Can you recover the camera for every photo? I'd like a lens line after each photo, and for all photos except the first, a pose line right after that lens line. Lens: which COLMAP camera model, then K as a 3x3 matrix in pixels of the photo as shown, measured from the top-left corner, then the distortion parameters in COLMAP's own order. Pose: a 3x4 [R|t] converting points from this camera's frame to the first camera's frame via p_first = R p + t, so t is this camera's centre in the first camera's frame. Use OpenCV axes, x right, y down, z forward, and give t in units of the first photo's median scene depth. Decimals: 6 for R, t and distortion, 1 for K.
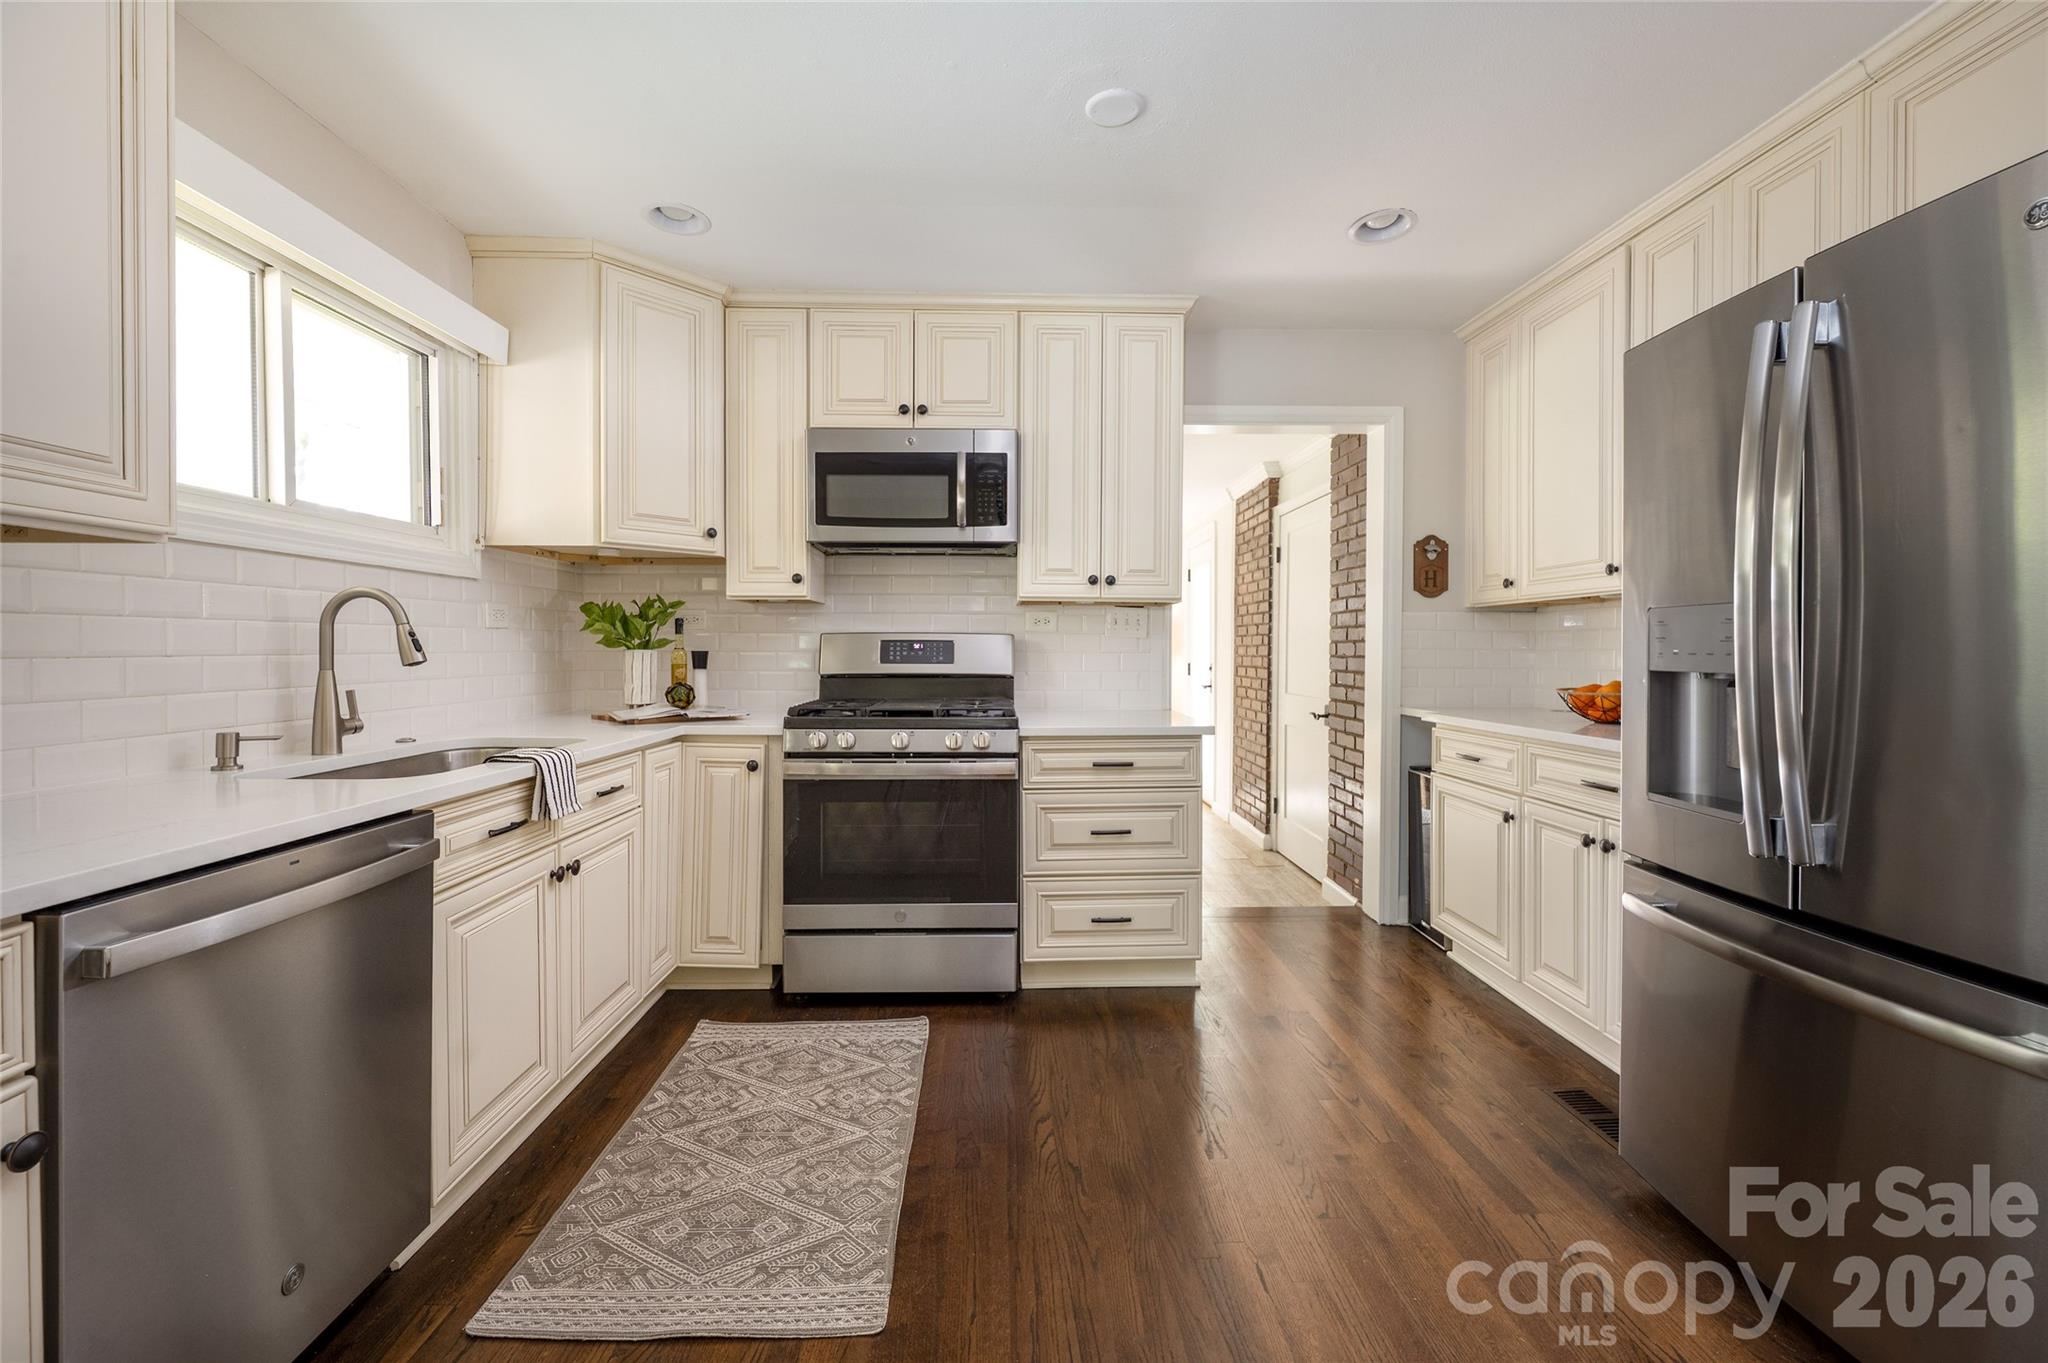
lens RADIAL K [[828.1, 0, 1011.0], [0, 828.1, 661.2], [0, 0, 1]] dist [-0.005699, -0.000182]
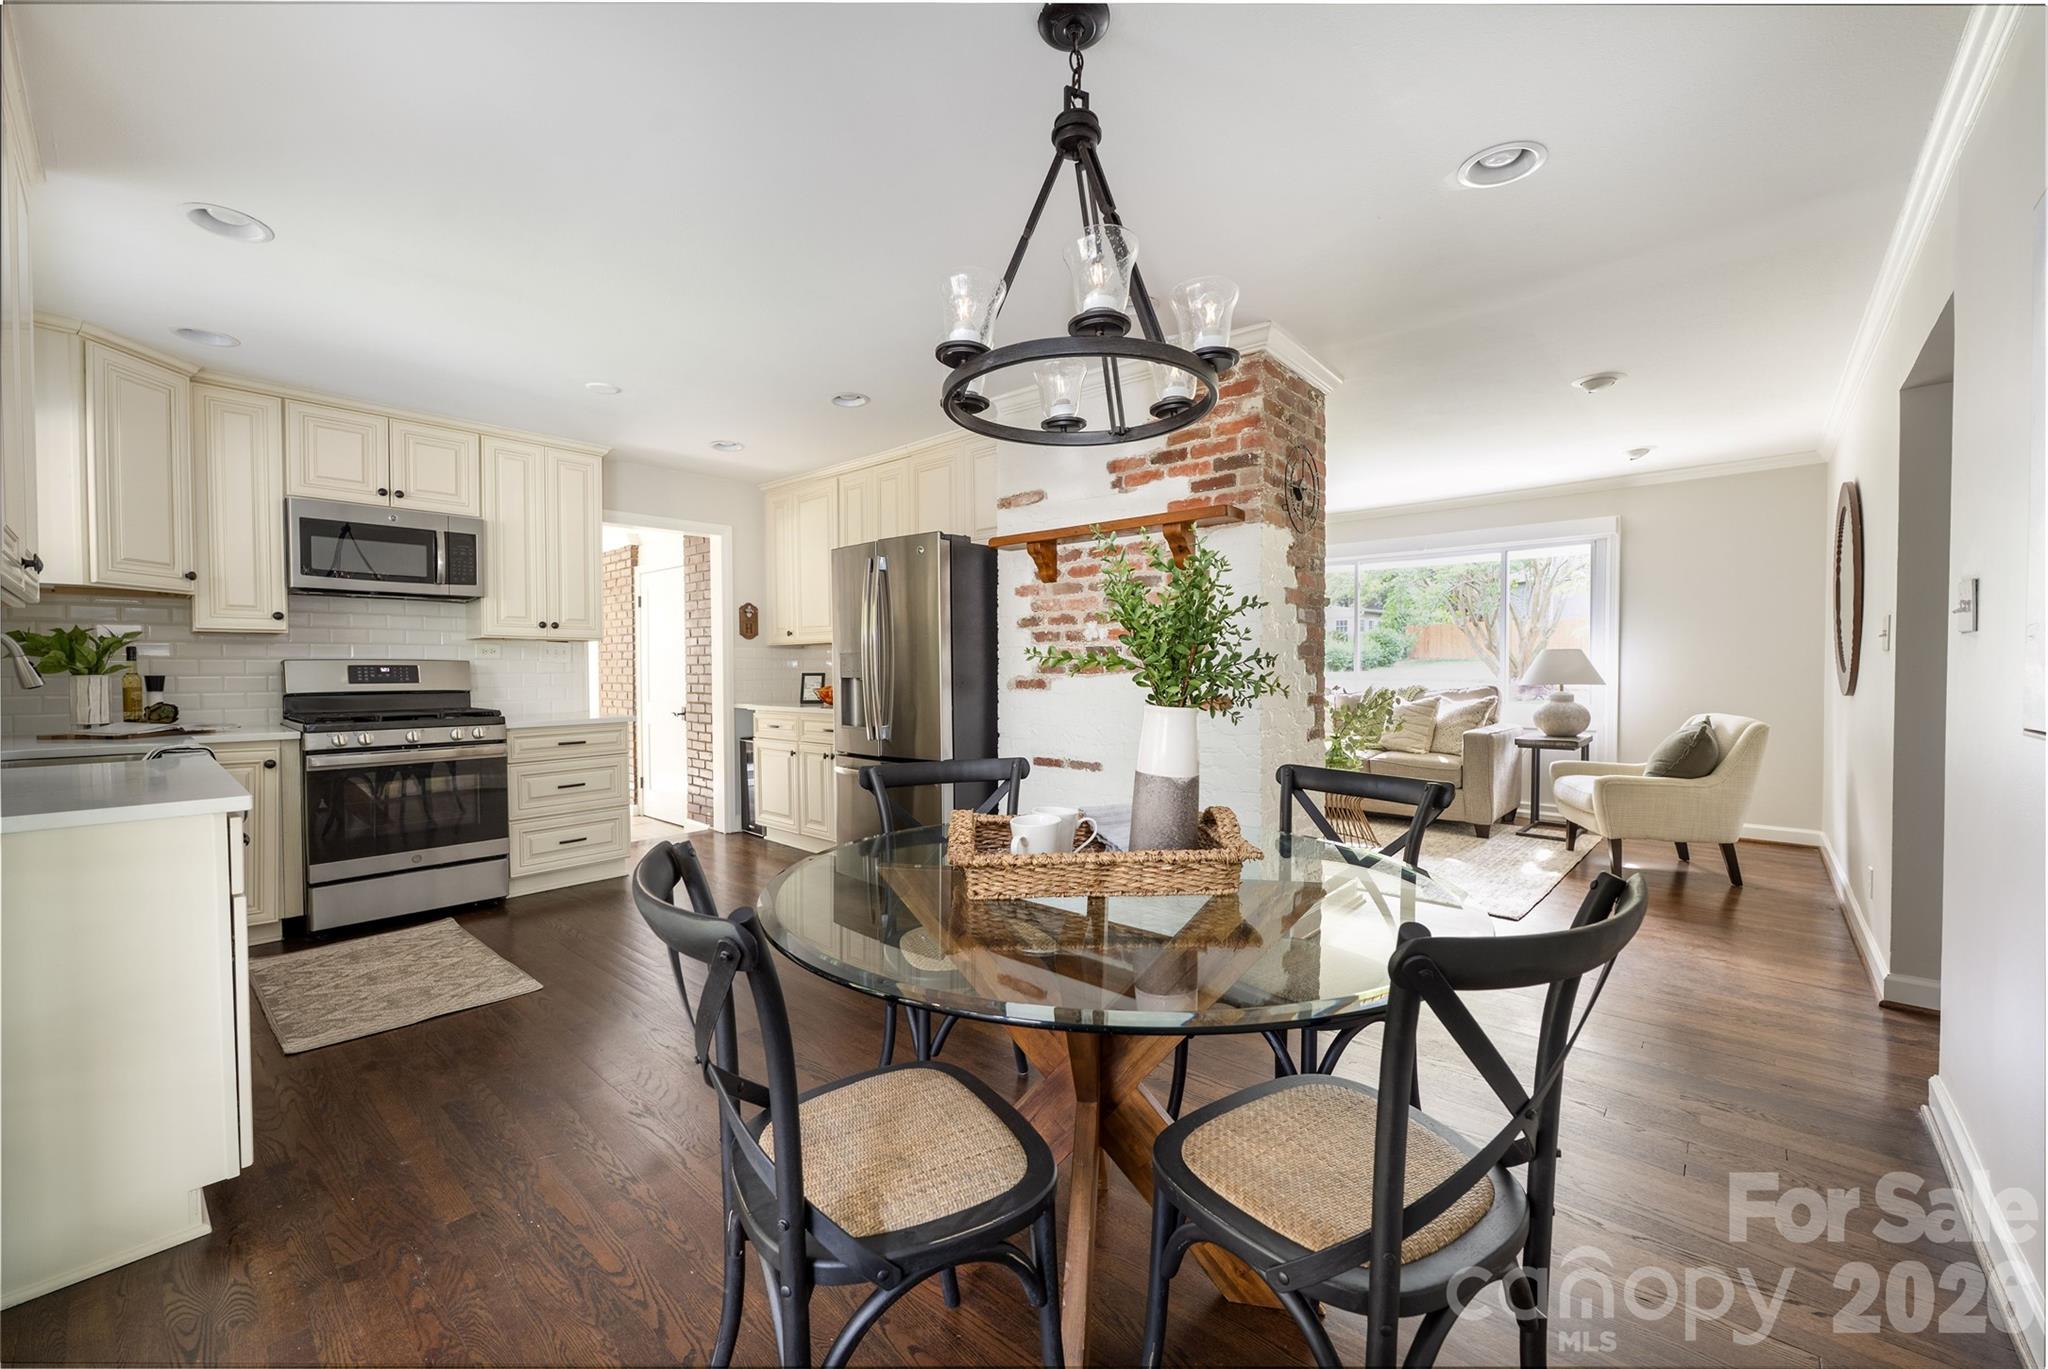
lens RADIAL K [[826.1, 0, 1024.0], [0, 826.1, 684.5], [0, 0, 1]] dist [-0.002060, -0.000269]
pose [[0.680624, -0.021073, 0.732330, -0.407910], [0.017815, 0.999767, 0.012212, 0.007339], [-0.732416, 0.004735, 0.680841, -0.660241]]
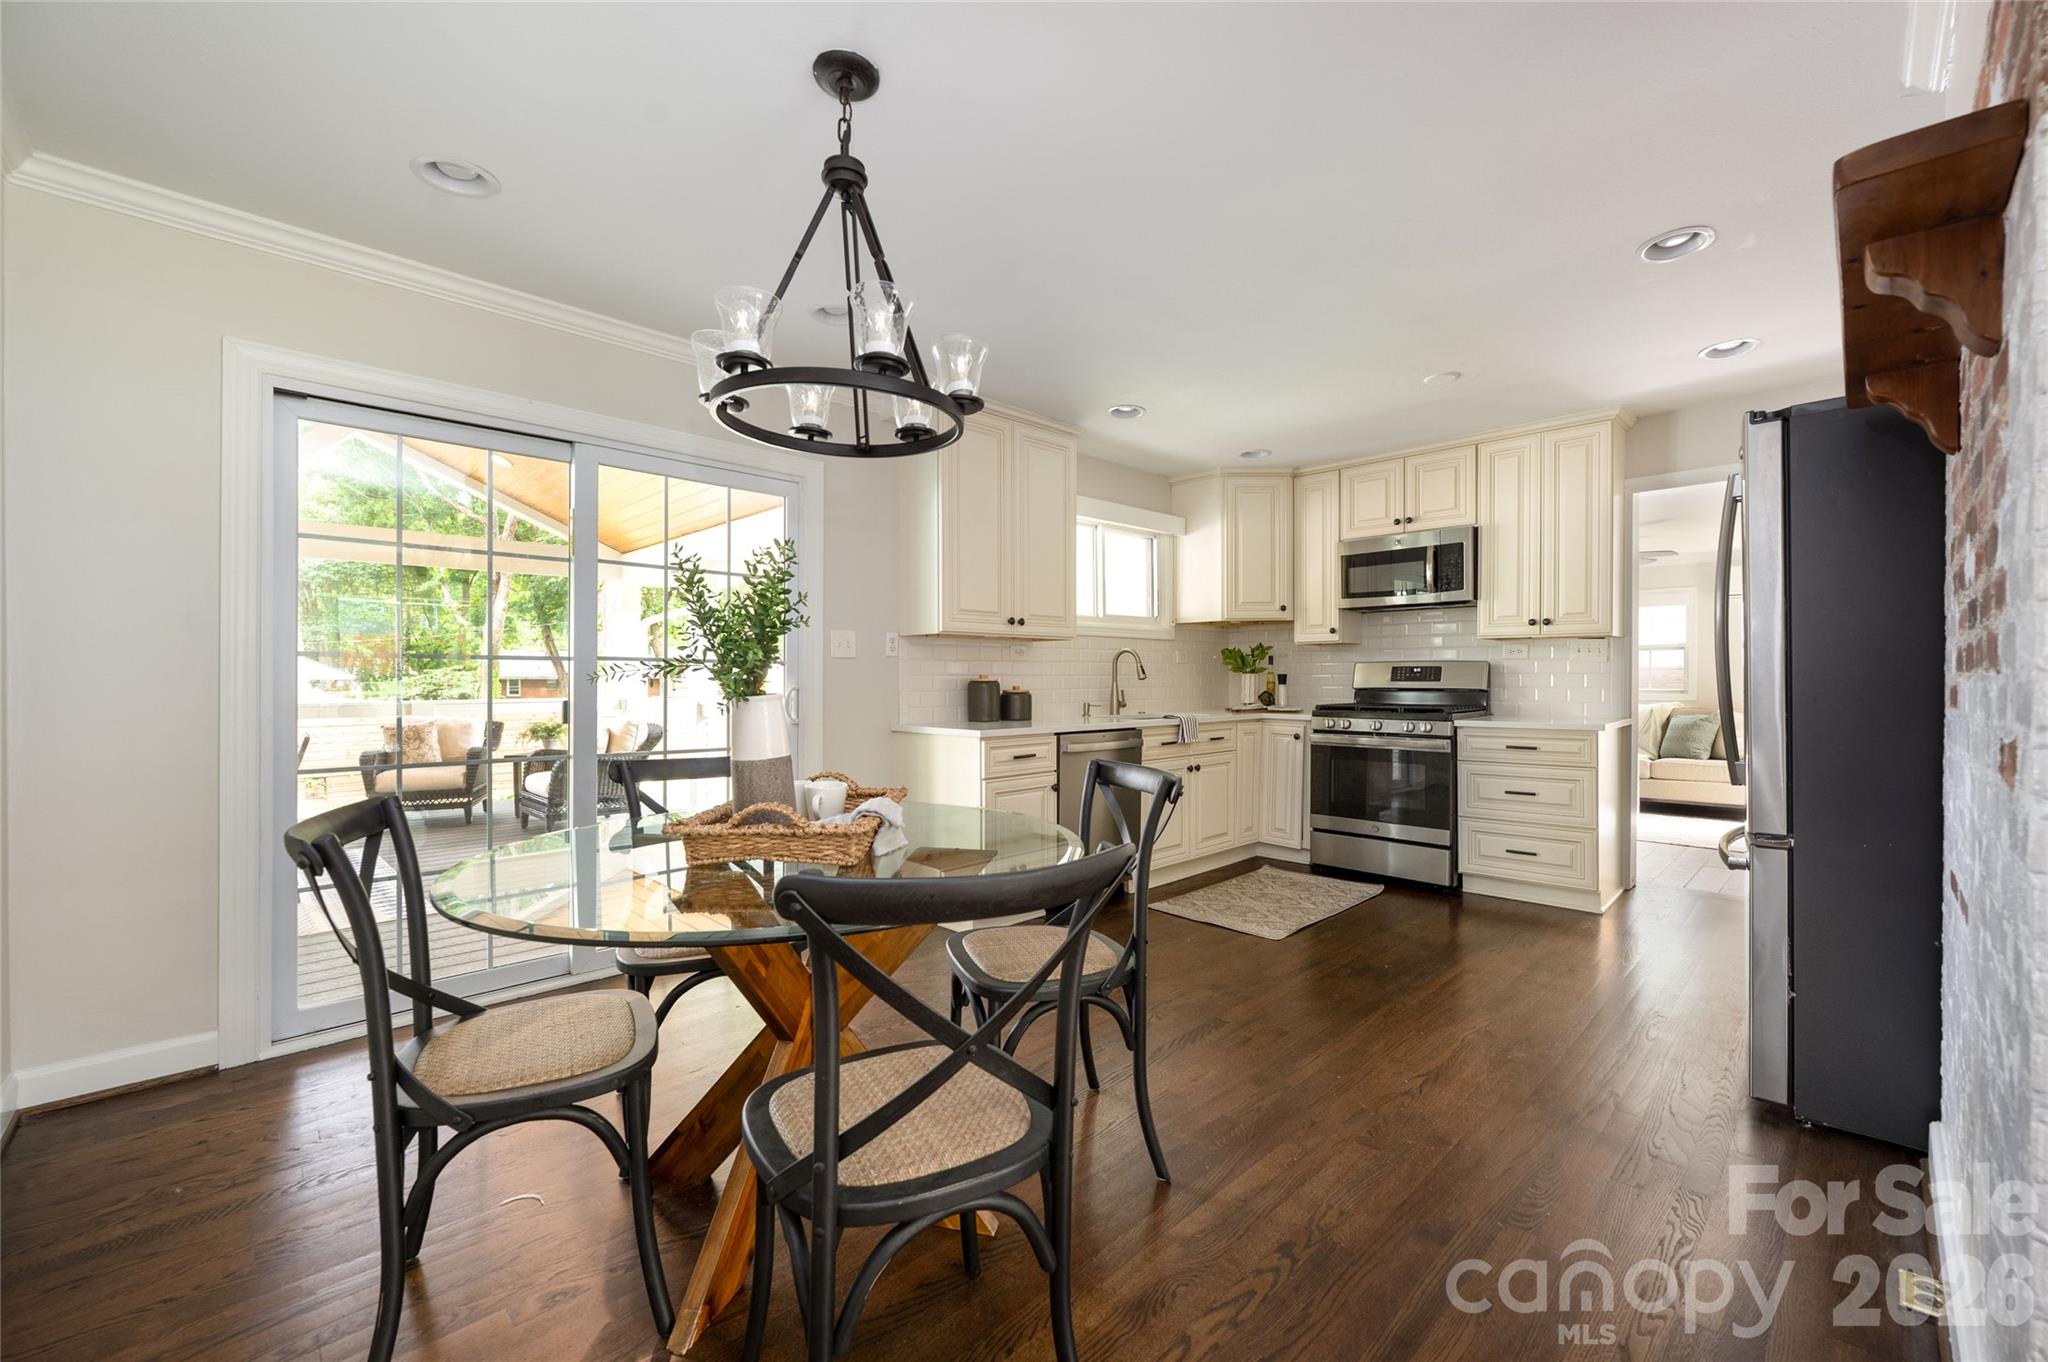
lens RADIAL K [[823.5, 0, 1011.0], [0, 823.5, 681.4], [0, 0, 1]] dist [-0.008725, -0.000076]
pose [[0.673501, -0.001058, -0.739186, 0.543361], [-0.007809, 0.999933, -0.008547, 0.023305], [0.739145, 0.011529, 0.673447, -0.618088]]
